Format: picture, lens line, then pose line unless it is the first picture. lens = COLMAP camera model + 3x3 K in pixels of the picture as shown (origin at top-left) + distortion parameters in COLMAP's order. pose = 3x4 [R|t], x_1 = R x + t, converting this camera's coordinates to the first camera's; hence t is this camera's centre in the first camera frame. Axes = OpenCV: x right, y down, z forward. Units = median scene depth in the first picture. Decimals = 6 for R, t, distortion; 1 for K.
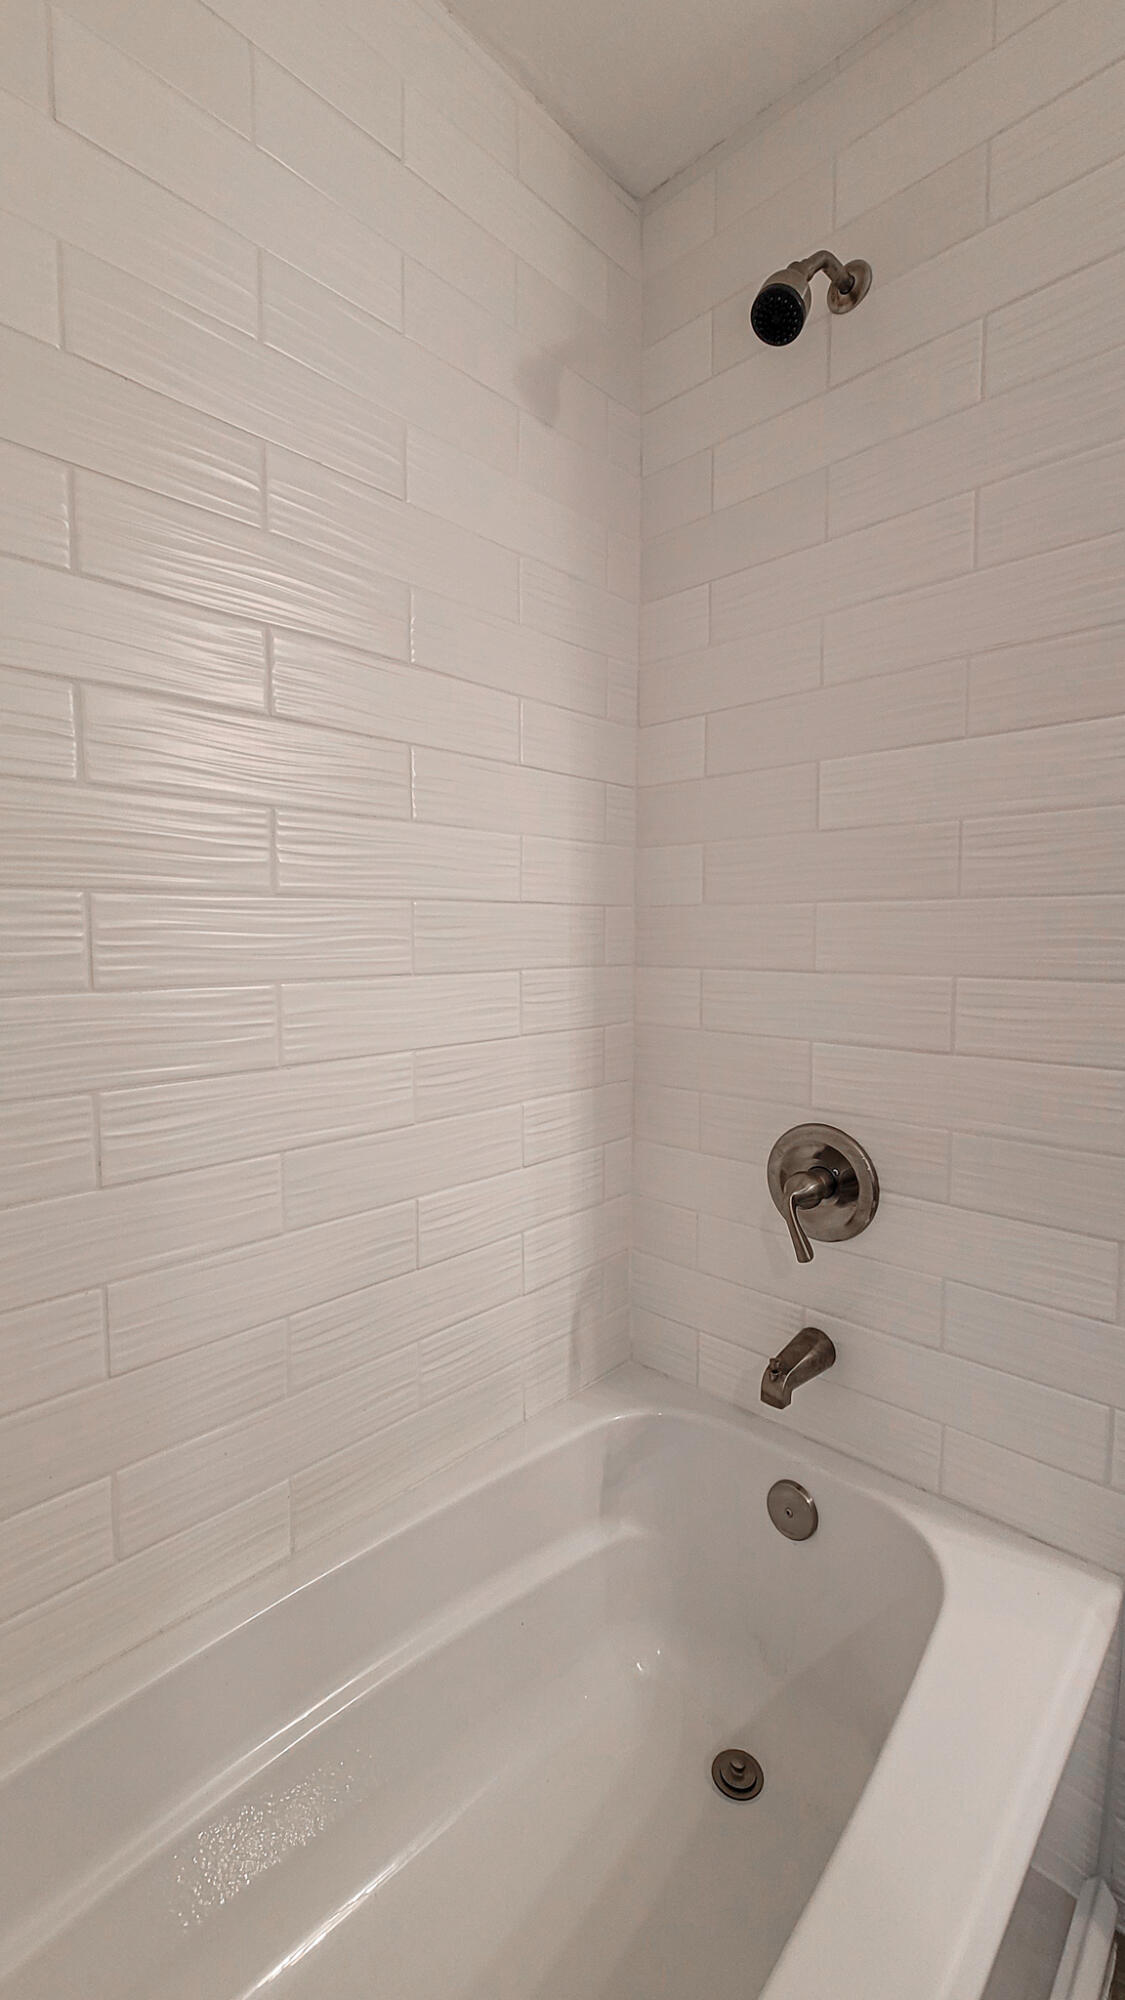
lens RADIAL K [[847.0, 0, 559.4], [0, 847.0, 998.3], [0, 0, 1]] dist [0.001655, 0.000151]
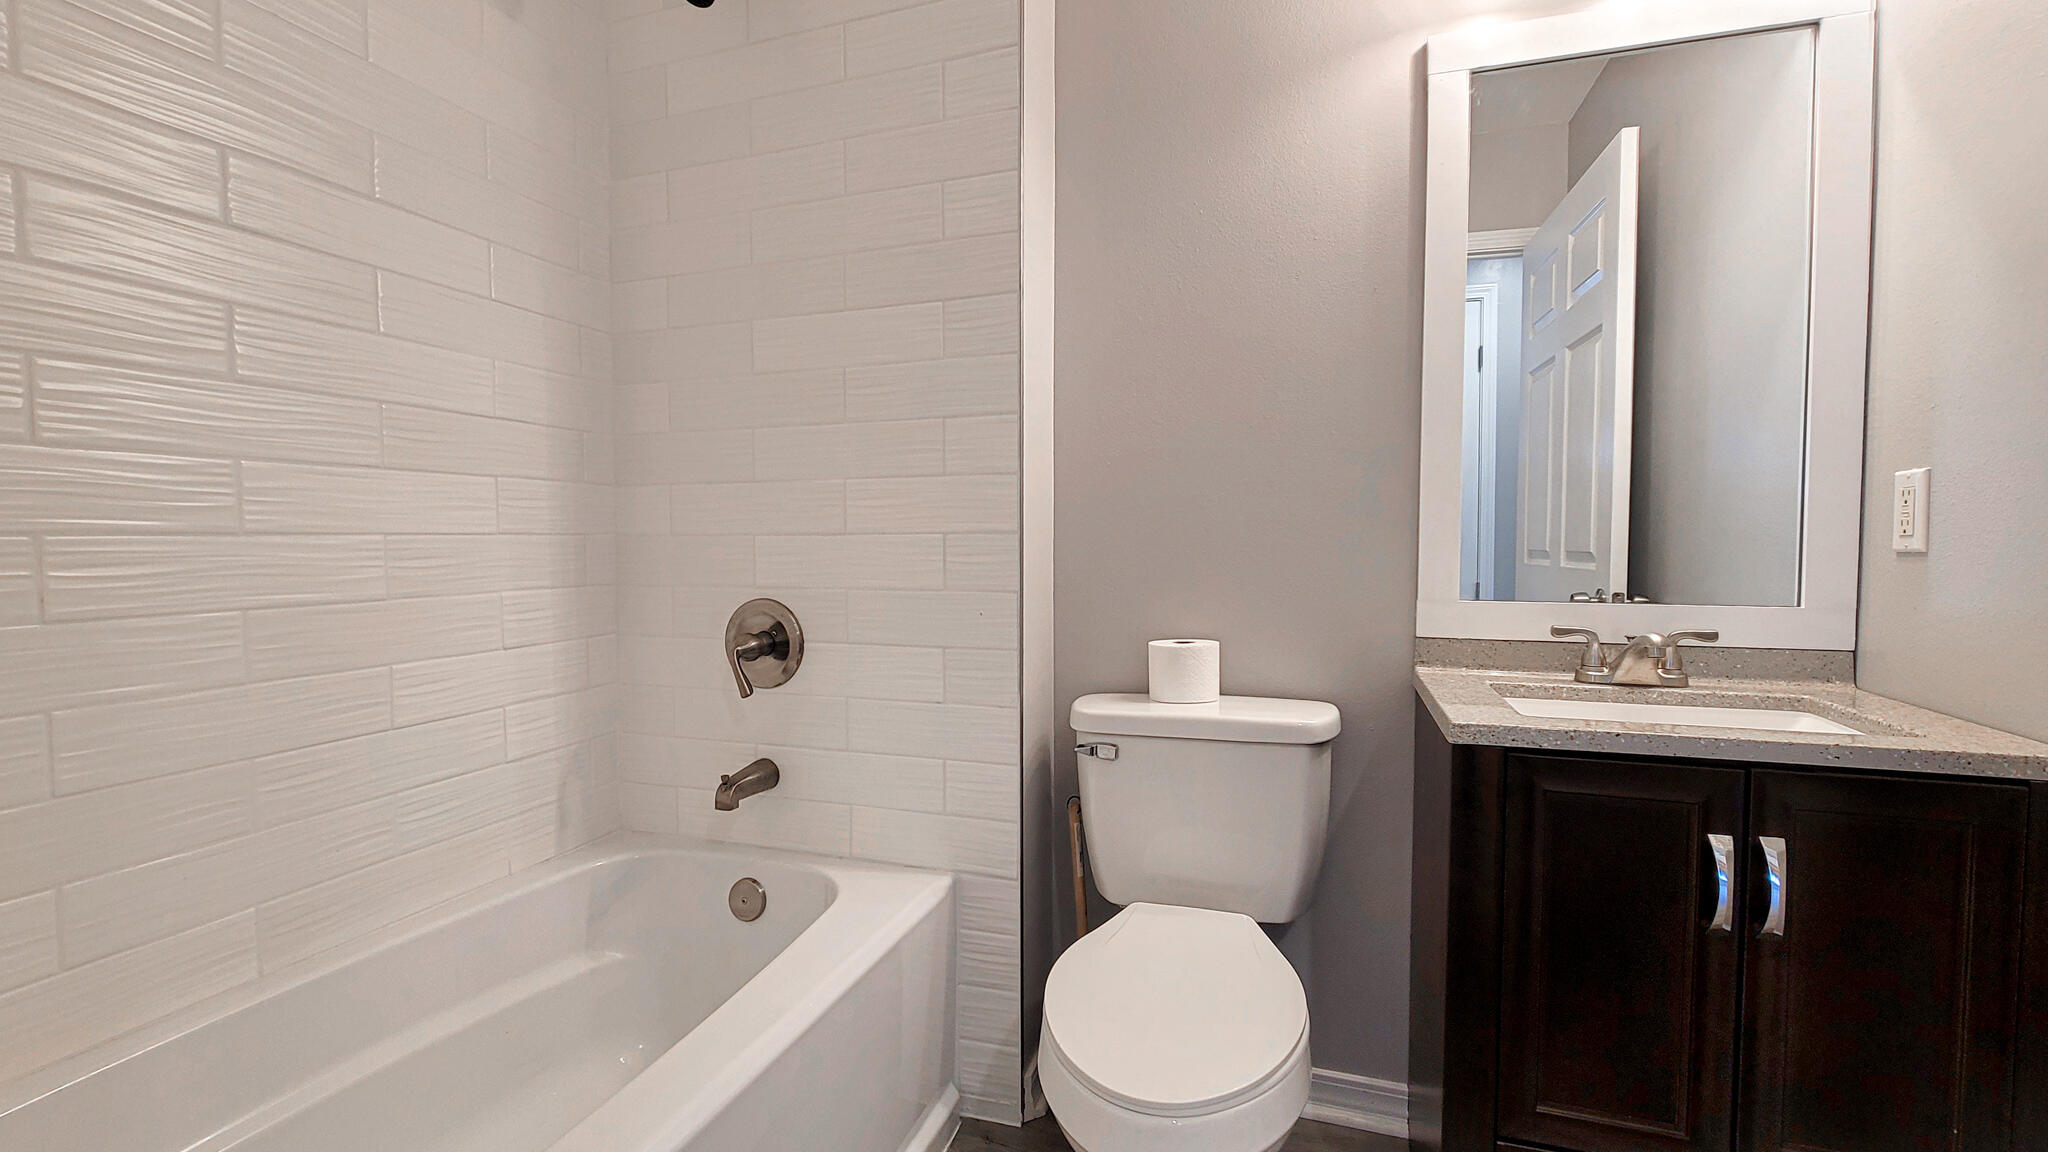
lens RADIAL K [[882.9, 0, 1015.2], [0, 882.9, 579.3], [0, 0, 1]] dist [-0.000317, -0.000915]
pose [[0.904900, -0.020295, 0.425139, 0.100761], [0.029786, 0.999433, -0.015688, 0.184370], [-0.424580, 0.026859, 0.904992, -0.485131]]
